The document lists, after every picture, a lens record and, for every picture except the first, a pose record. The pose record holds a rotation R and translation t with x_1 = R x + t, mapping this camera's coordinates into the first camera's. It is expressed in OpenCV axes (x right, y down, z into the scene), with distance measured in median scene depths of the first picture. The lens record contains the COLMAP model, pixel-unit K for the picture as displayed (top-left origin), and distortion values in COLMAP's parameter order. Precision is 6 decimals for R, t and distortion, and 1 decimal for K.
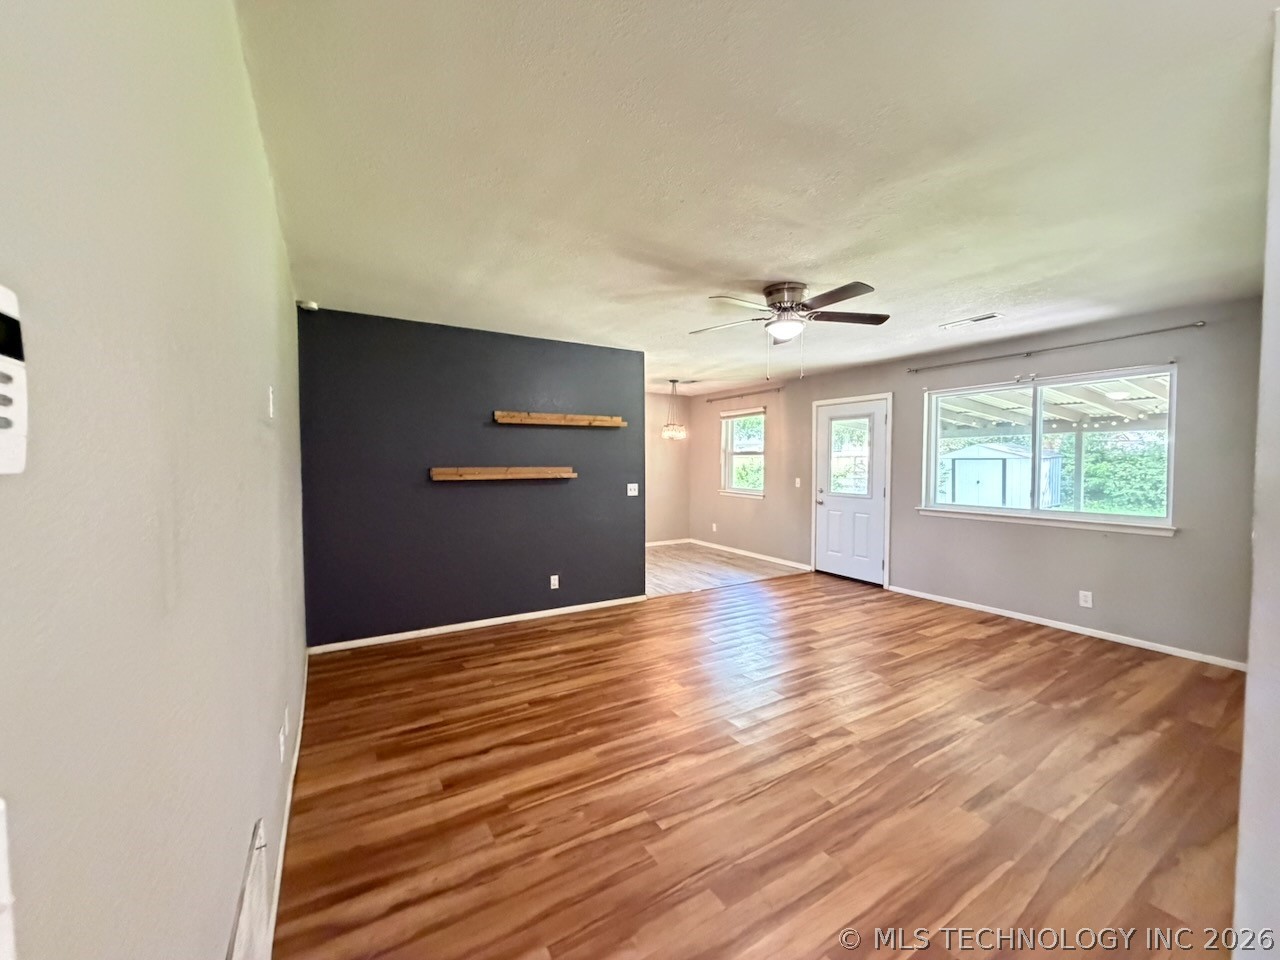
lens RADIAL K [[509.2, 0, 636.2], [0, 509.2, 478.5], [0, 0, 1]] dist [0.000168, 0.000055]
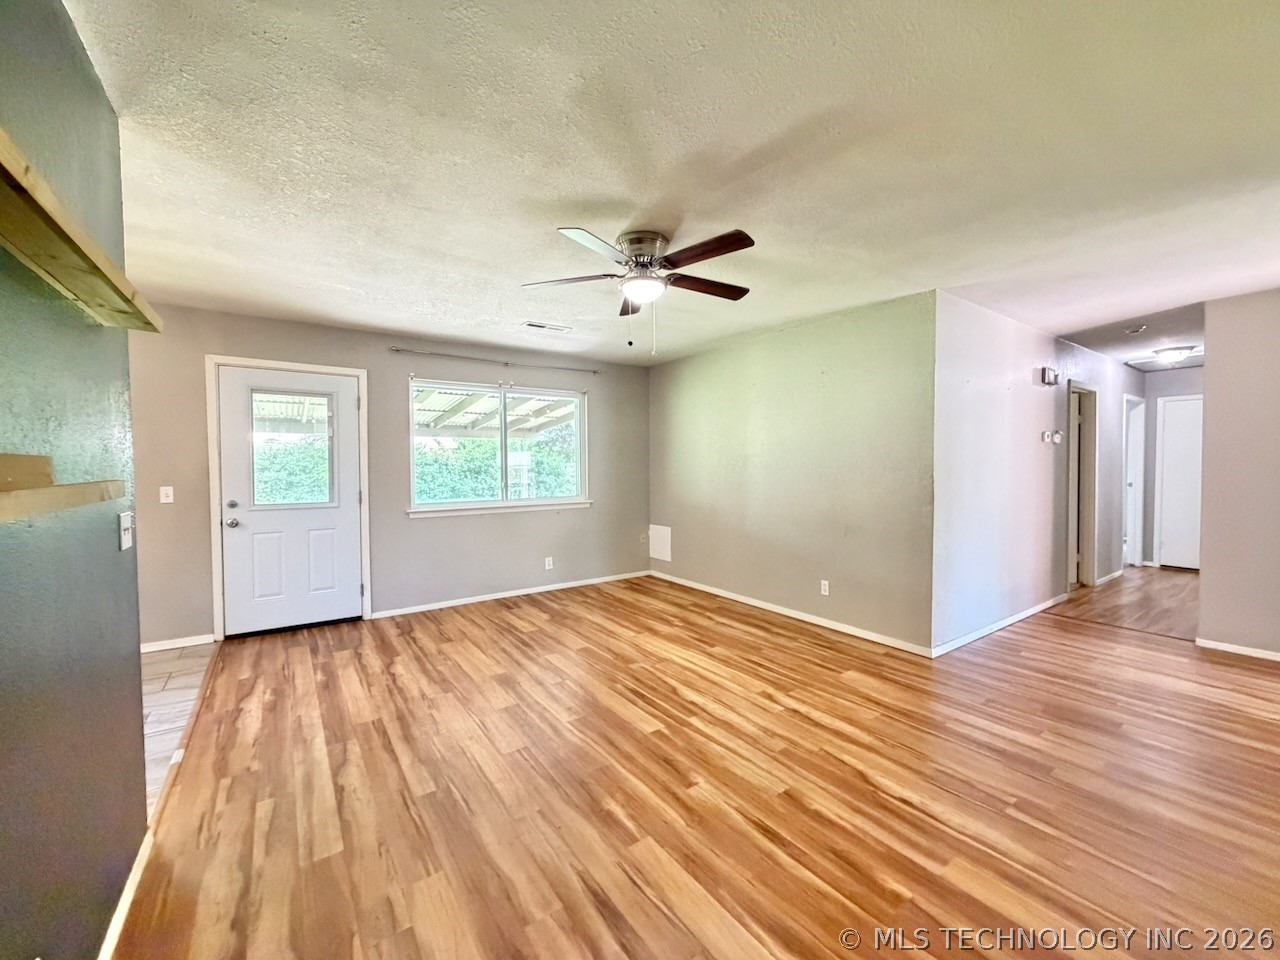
lens RADIAL K [[509.2, 0, 636.2], [0, 509.2, 478.5], [0, 0, 1]] dist [0.000168, 0.000055]
pose [[-0.063219, -0.026272, 0.997654, -0.412771], [0.038070, 0.998862, 0.028716, -0.009094], [-0.997273, 0.039796, -0.062147, 0.819903]]
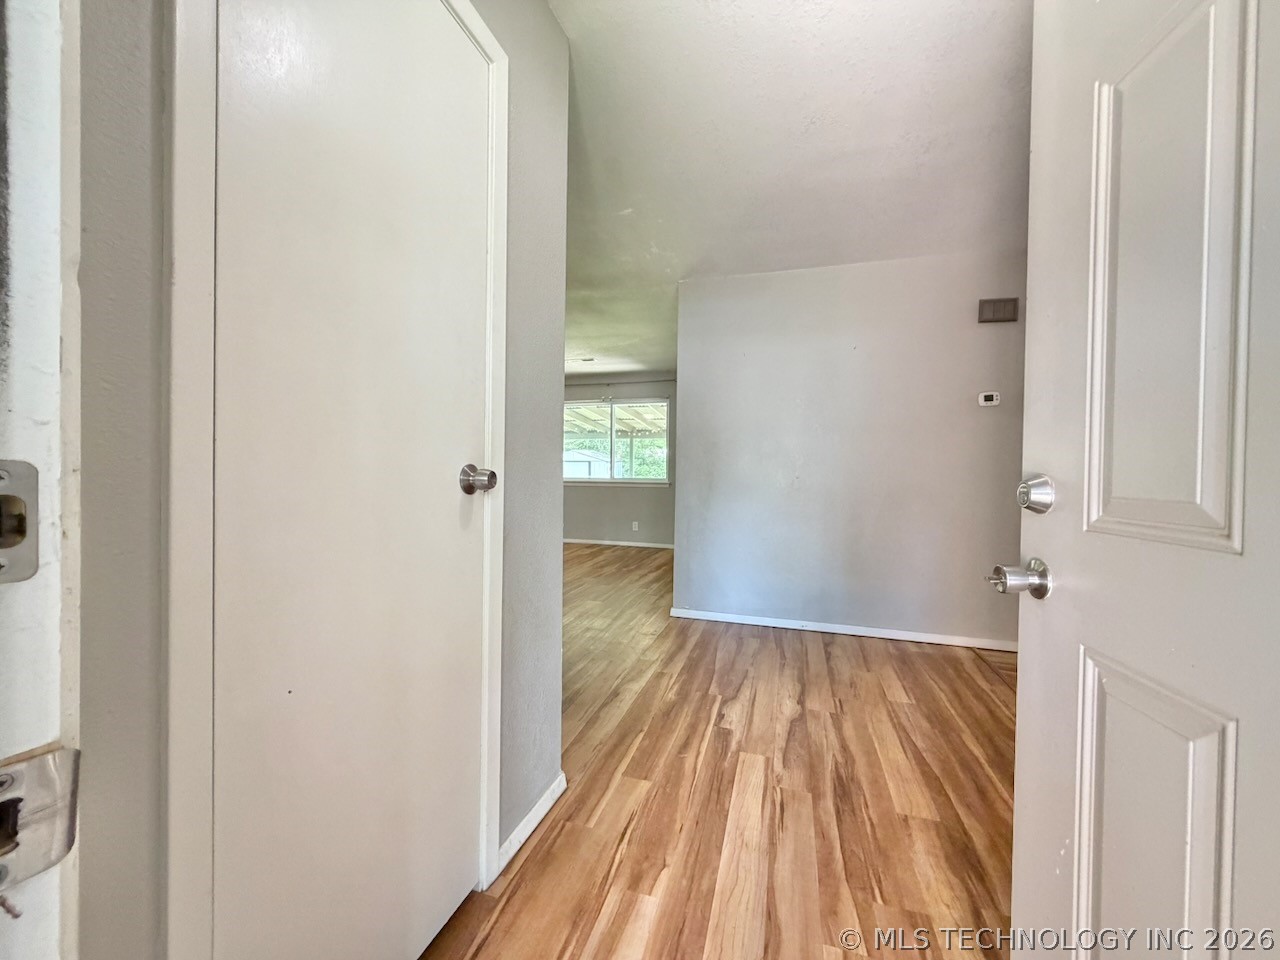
lens RADIAL K [[509.2, 0, 636.2], [0, 509.2, 478.5], [0, 0, 1]] dist [0.000168, 0.000055]
pose [[0.748548, 0.001875, 0.663078, -0.284707], [0.009126, 0.999872, -0.013131, 0.089686], [-0.663018, 0.015880, 0.748435, -0.323819]]
